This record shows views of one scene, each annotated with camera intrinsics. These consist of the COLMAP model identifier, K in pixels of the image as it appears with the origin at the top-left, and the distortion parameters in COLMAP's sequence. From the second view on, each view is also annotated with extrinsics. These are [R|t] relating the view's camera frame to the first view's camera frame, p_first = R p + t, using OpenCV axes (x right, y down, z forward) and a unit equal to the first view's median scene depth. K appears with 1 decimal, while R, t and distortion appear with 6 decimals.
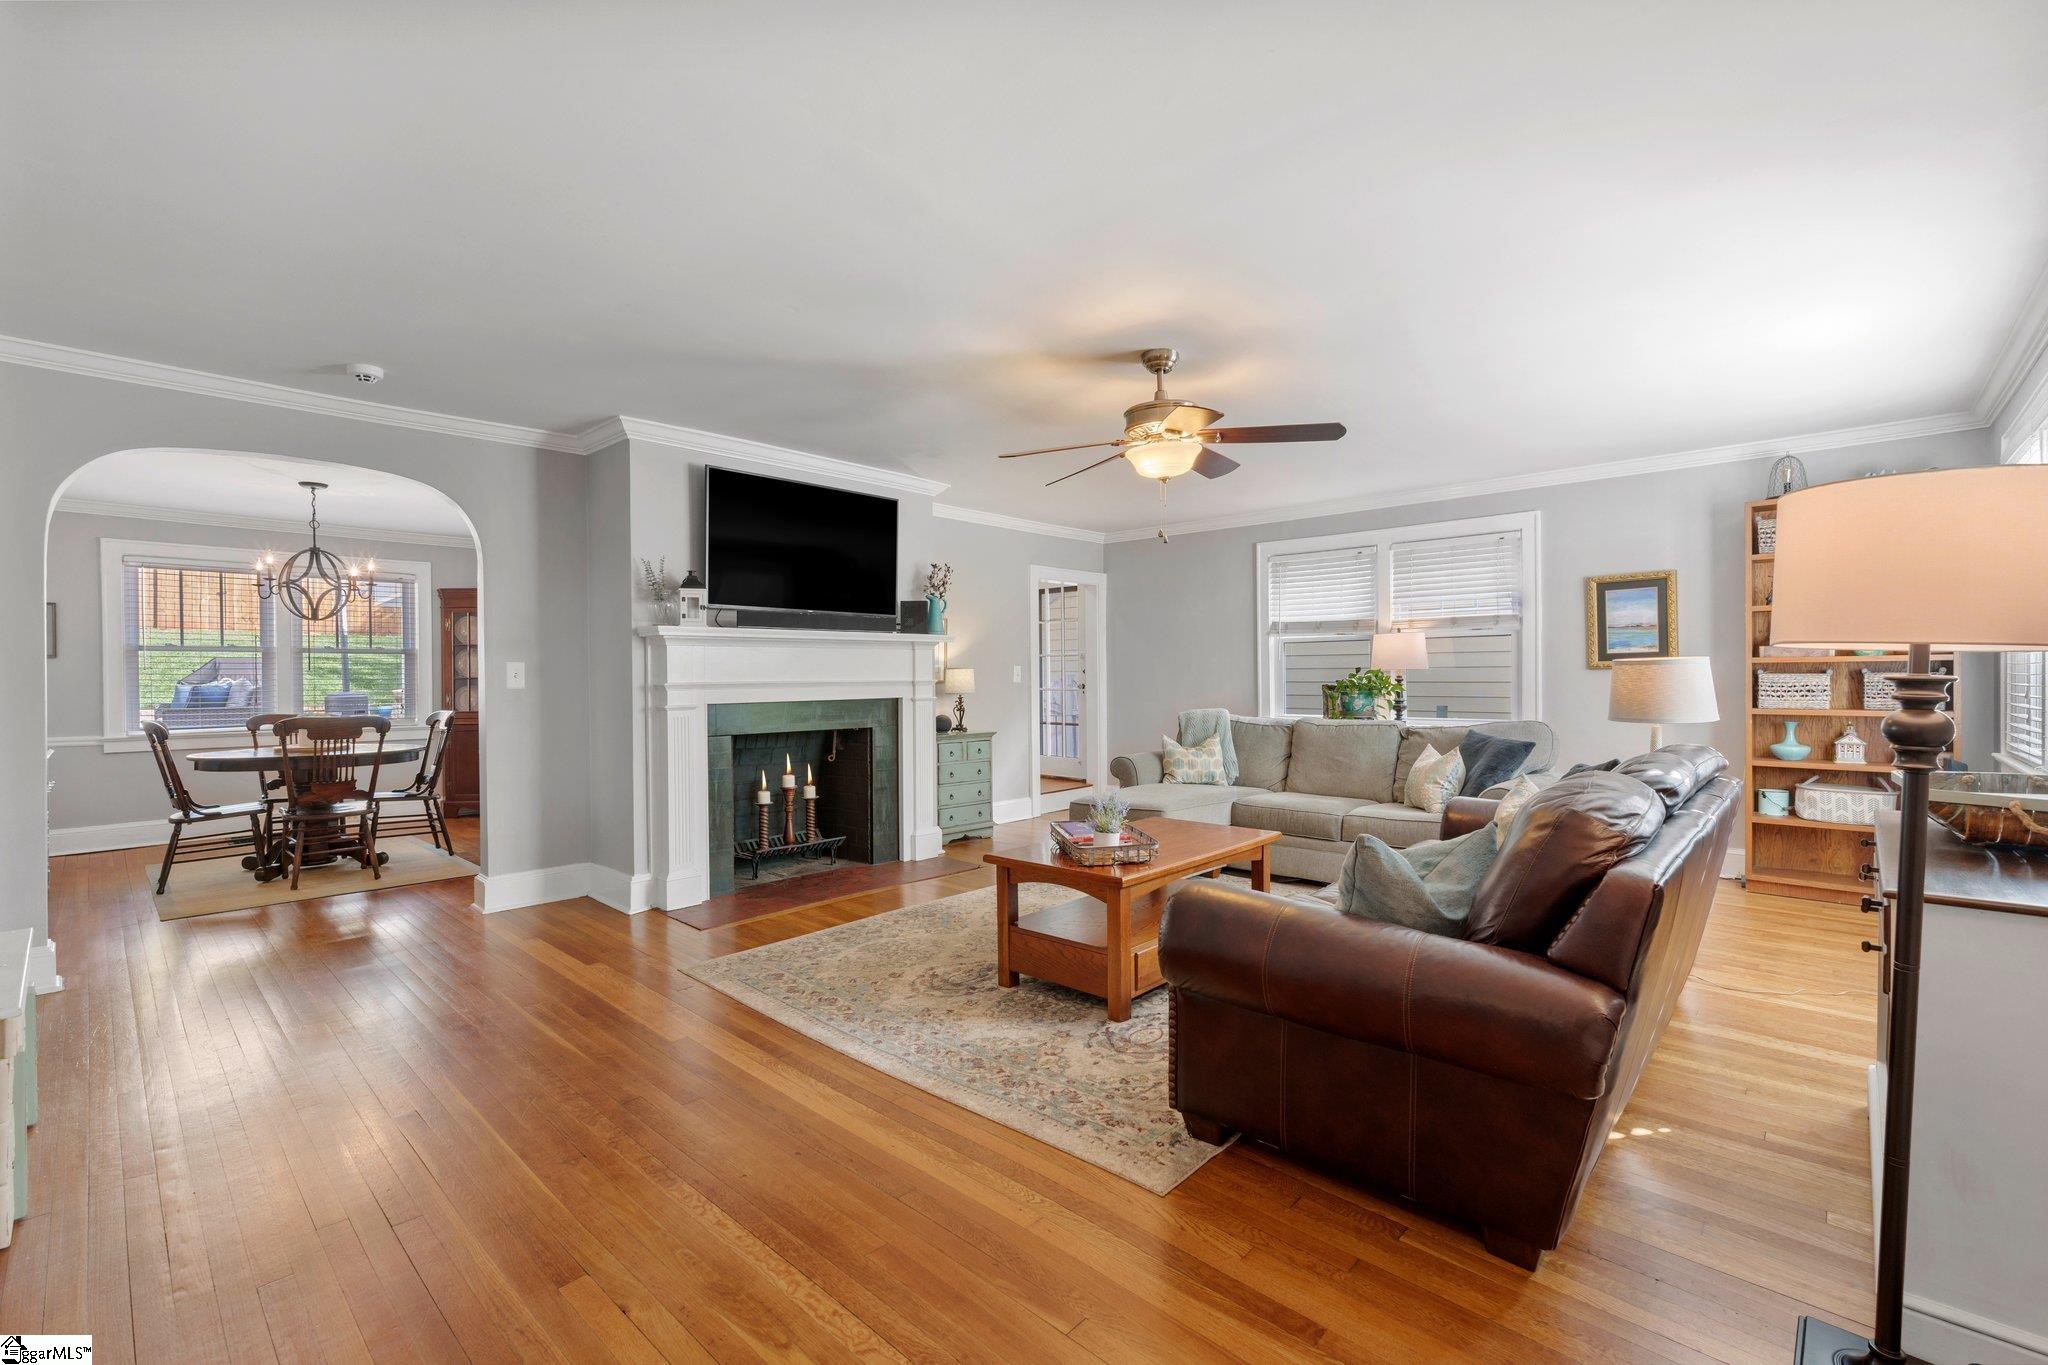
lens RADIAL K [[877.2, 0, 1014.2], [0, 877.2, 704.7], [0, 0, 1]] dist [-0.015083, -0.000077]
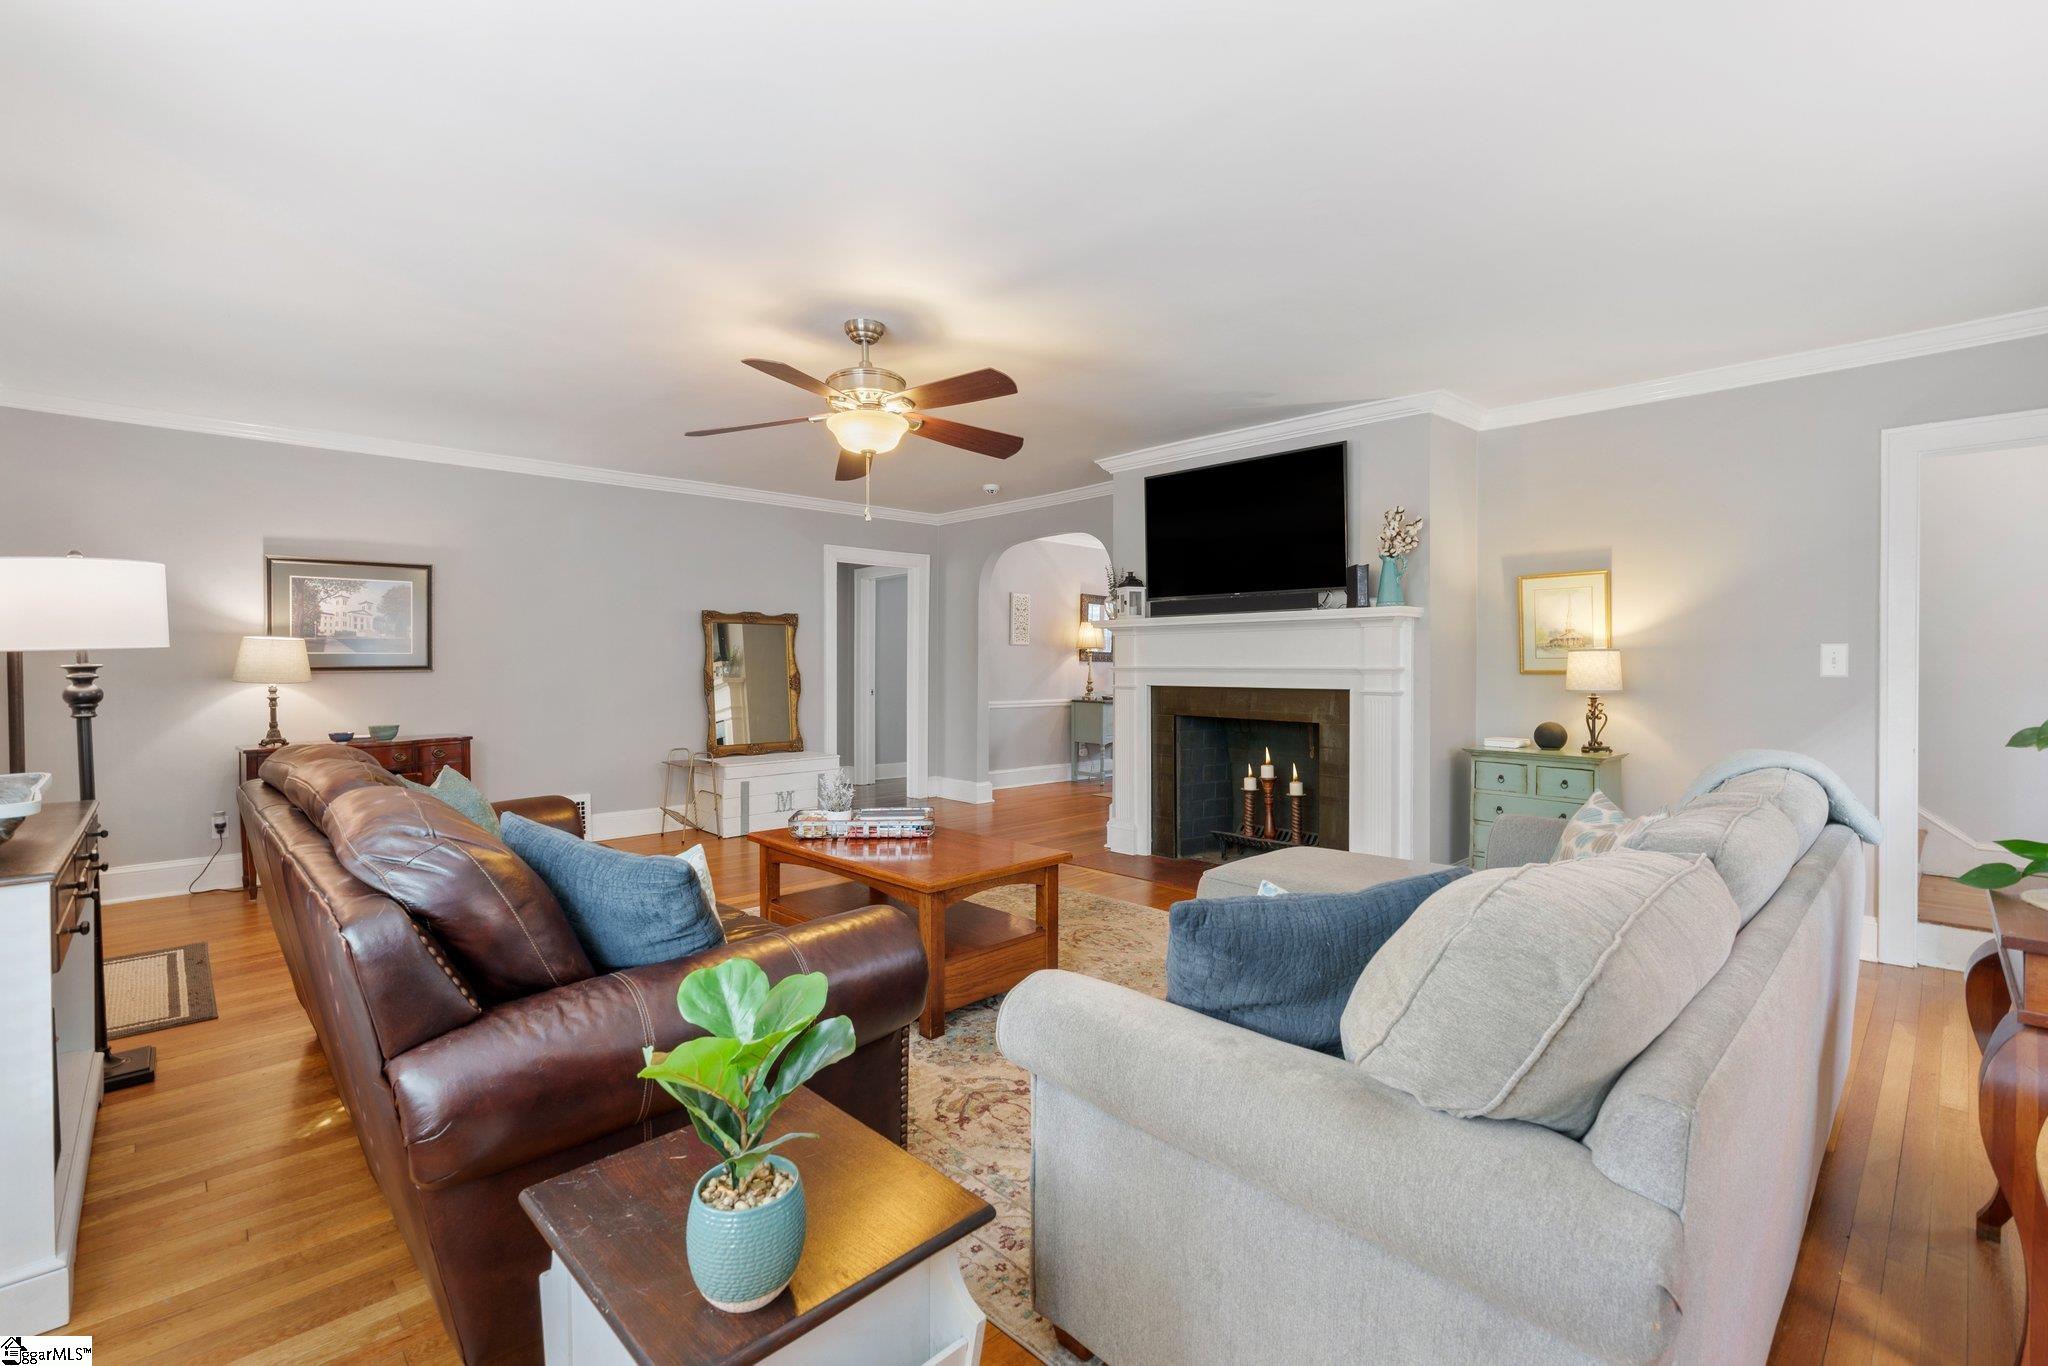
lens RADIAL K [[893.5, 0, 1029.4], [0, 893.5, 669.6], [0, 0, 1]] dist [-0.002281, 0.000106]
pose [[-0.052348, 0.012853, -0.998546, 0.859614], [-0.032419, 0.999368, 0.014563, -0.035347], [0.998103, 0.033134, -0.051898, 0.930648]]
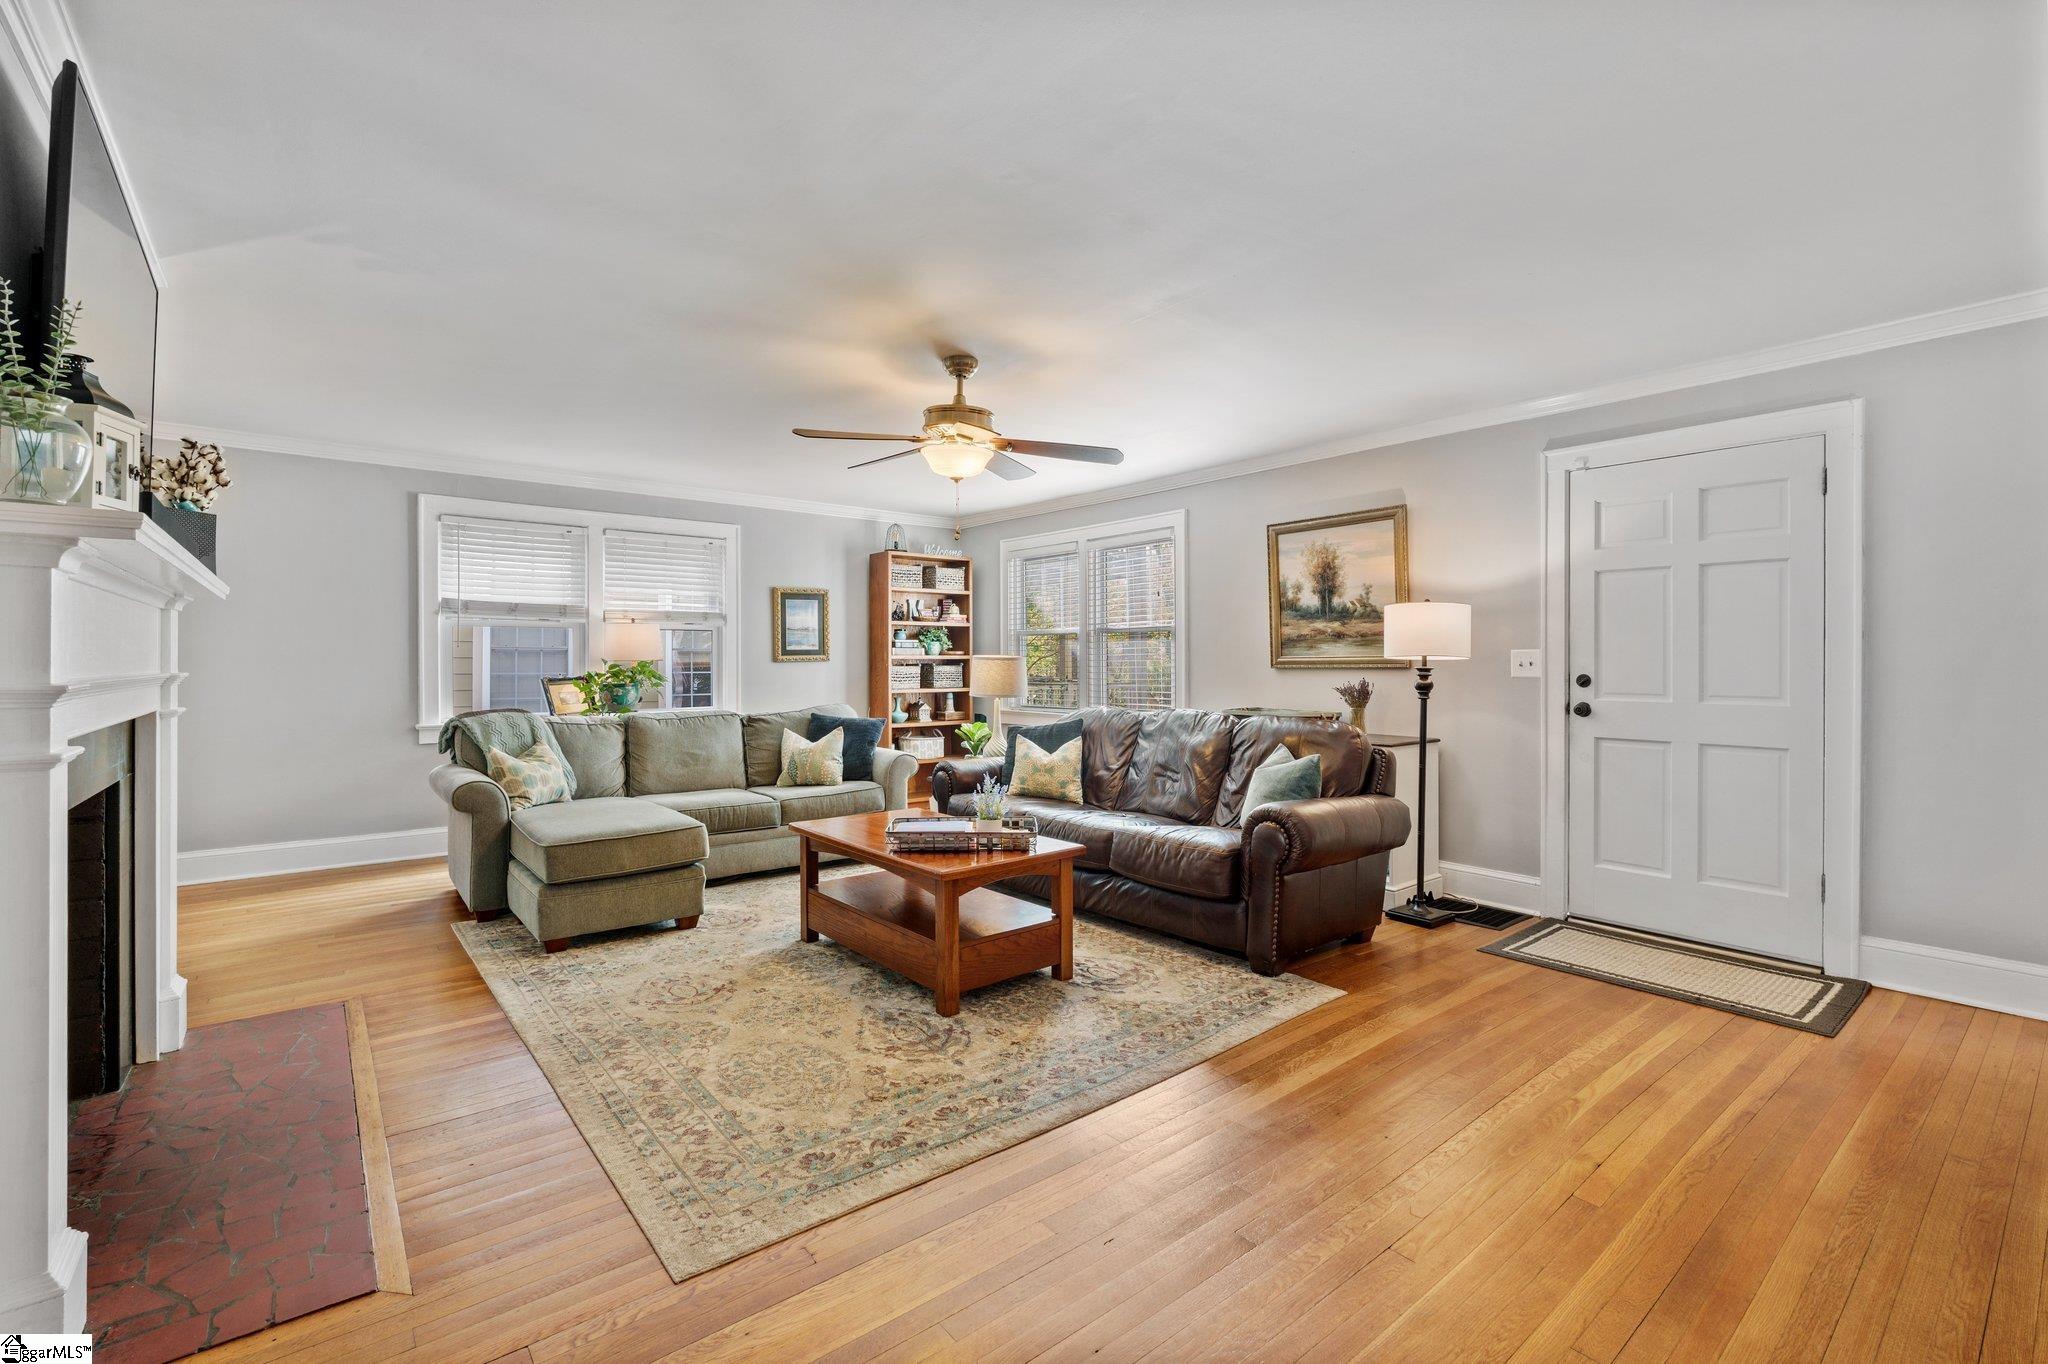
lens RADIAL K [[893.5, 0, 1029.4], [0, 893.5, 668.6], [0, 0, 1]] dist [-0.002281, 0.000106]
pose [[0.137549, 0.000344, 0.990495, -0.665363], [0.031414, 0.999495, -0.004710, -0.017436], [-0.989997, 0.031763, 0.137469, 0.582432]]
